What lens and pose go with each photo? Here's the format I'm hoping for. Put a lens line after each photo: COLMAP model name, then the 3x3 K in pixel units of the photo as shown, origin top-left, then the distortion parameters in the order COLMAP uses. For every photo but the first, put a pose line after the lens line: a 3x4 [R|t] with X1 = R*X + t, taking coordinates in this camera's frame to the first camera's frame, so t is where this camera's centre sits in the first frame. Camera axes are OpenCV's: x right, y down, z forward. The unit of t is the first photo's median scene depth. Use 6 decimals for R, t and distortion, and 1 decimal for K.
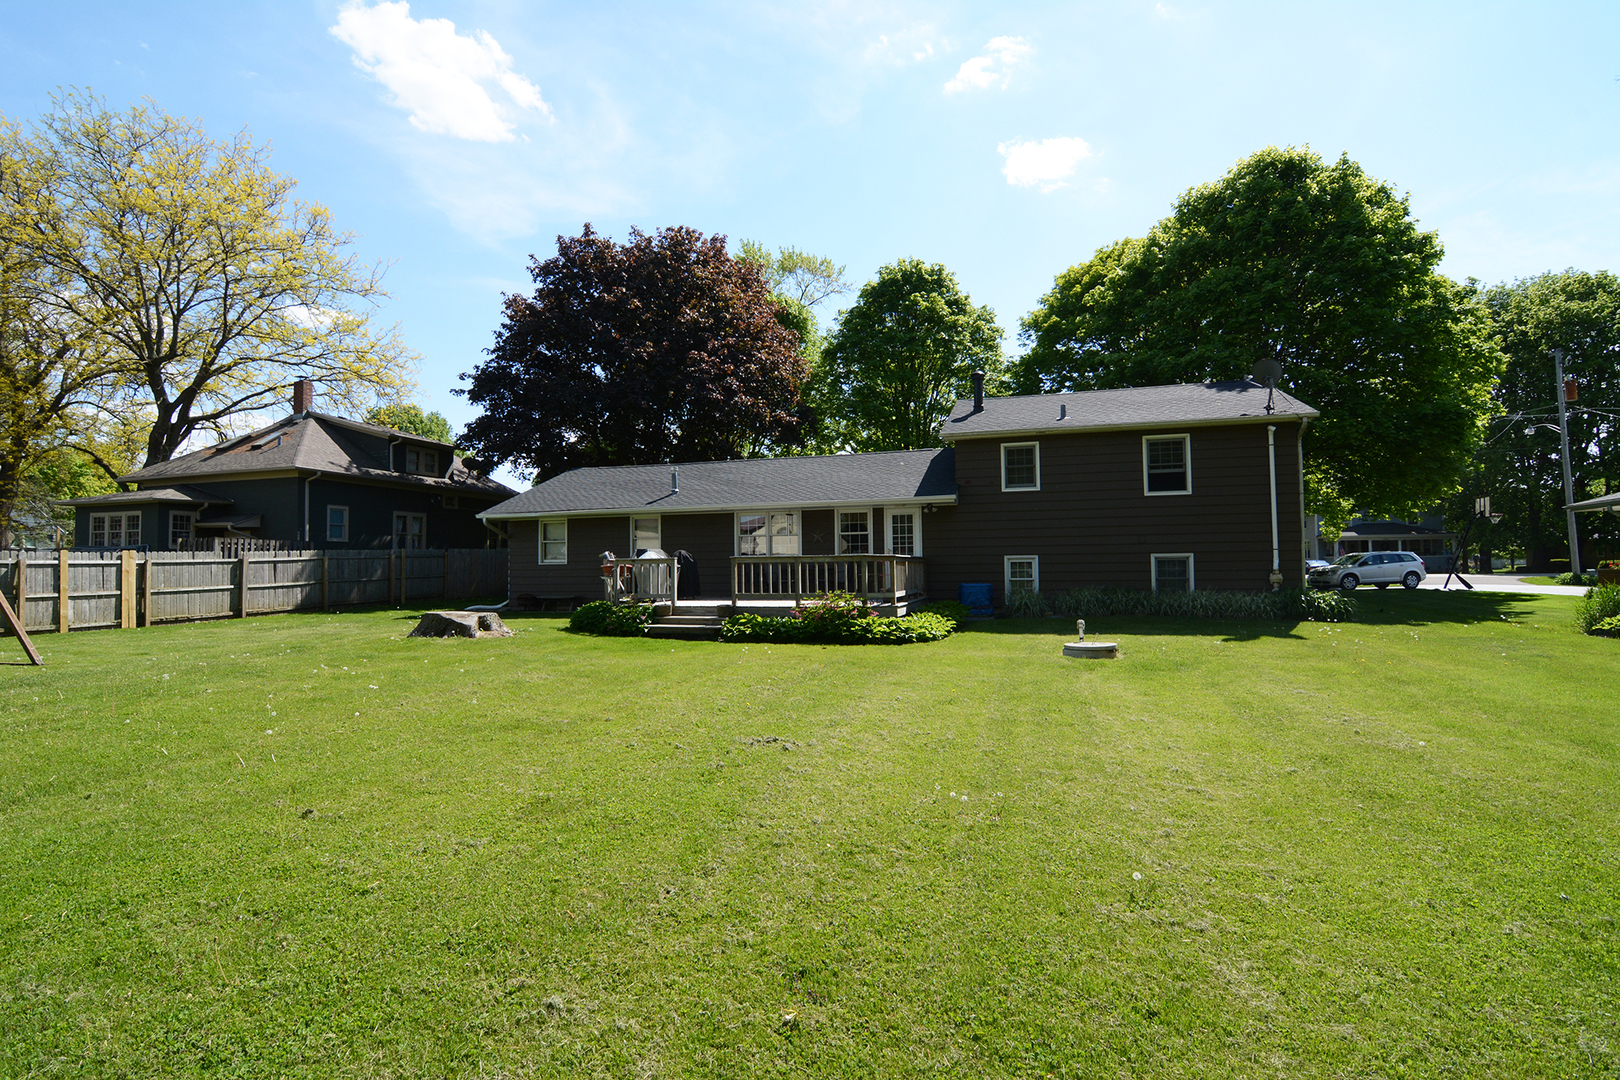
lens RADIAL K [[746.1, 0, 810.0], [0, 746.1, 540.0], [0, 0, 1]] dist [-0.025975, -0.000003]
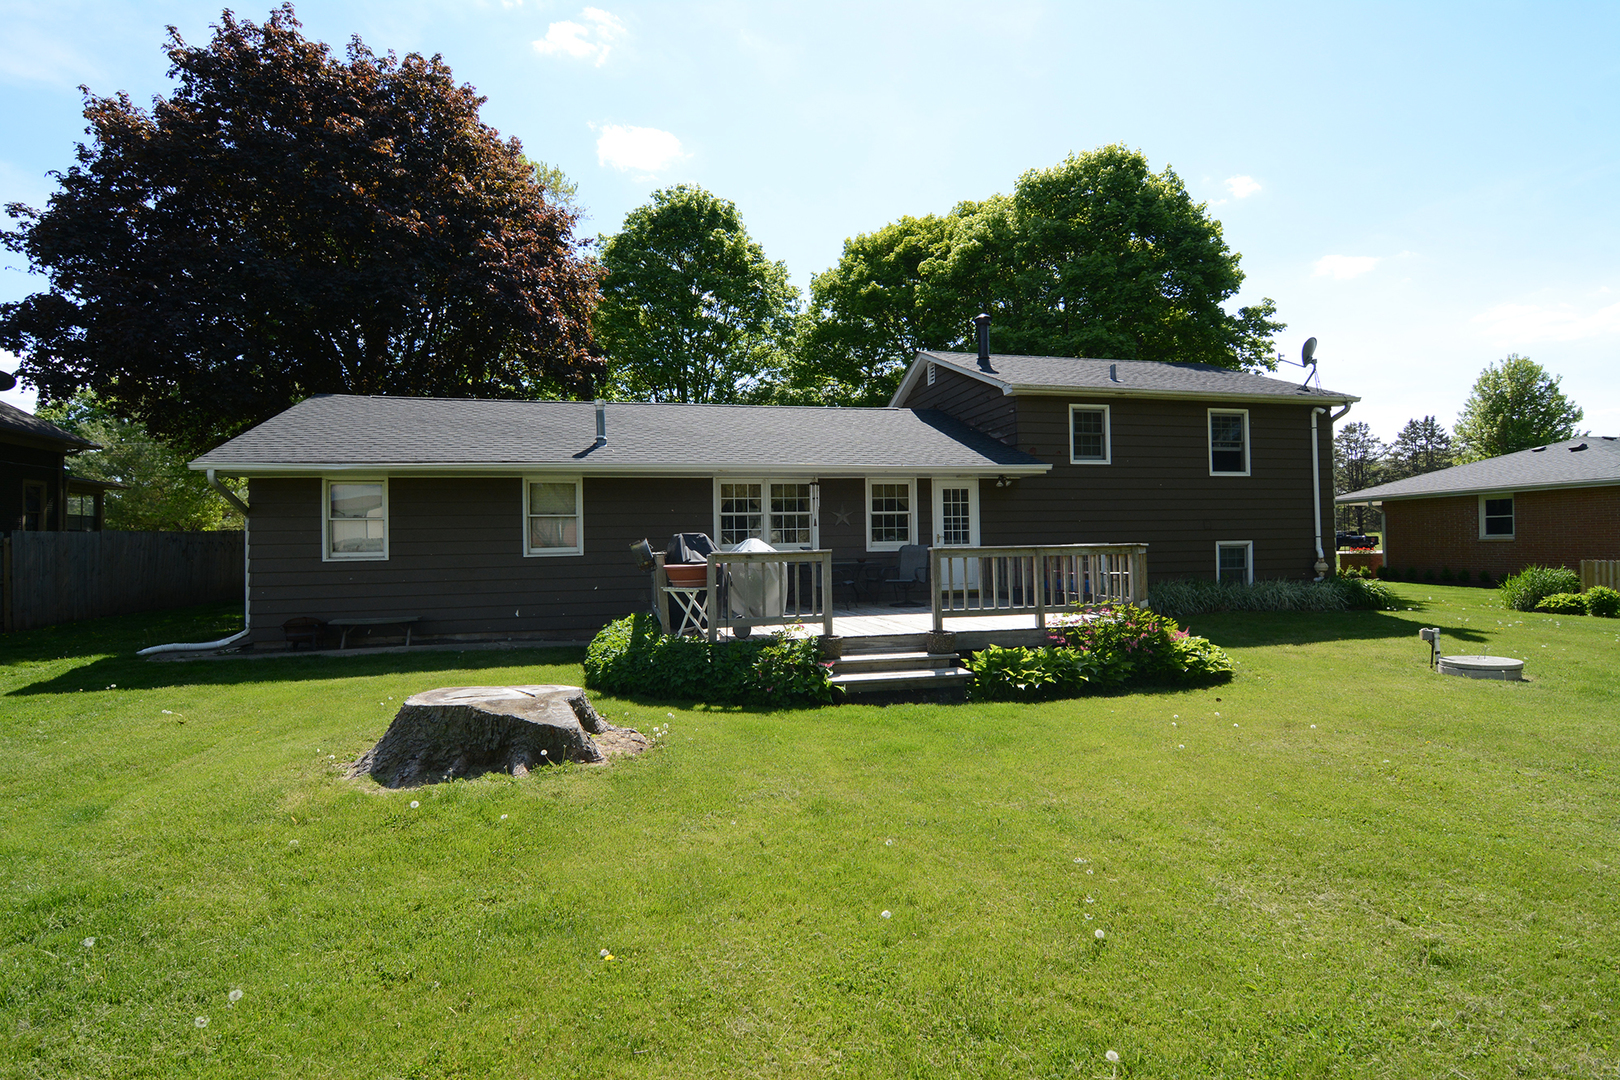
lens RADIAL K [[764.5, 0, 810.0], [0, 764.5, 540.0], [0, 0, 1]] dist [-0.026866, -0.000362]
pose [[0.872043, 0.000271, 0.489430, -0.367860], [-0.008807, 0.999847, 0.015139, 0.006682], [-0.489350, -0.017513, 0.871911, 0.397062]]
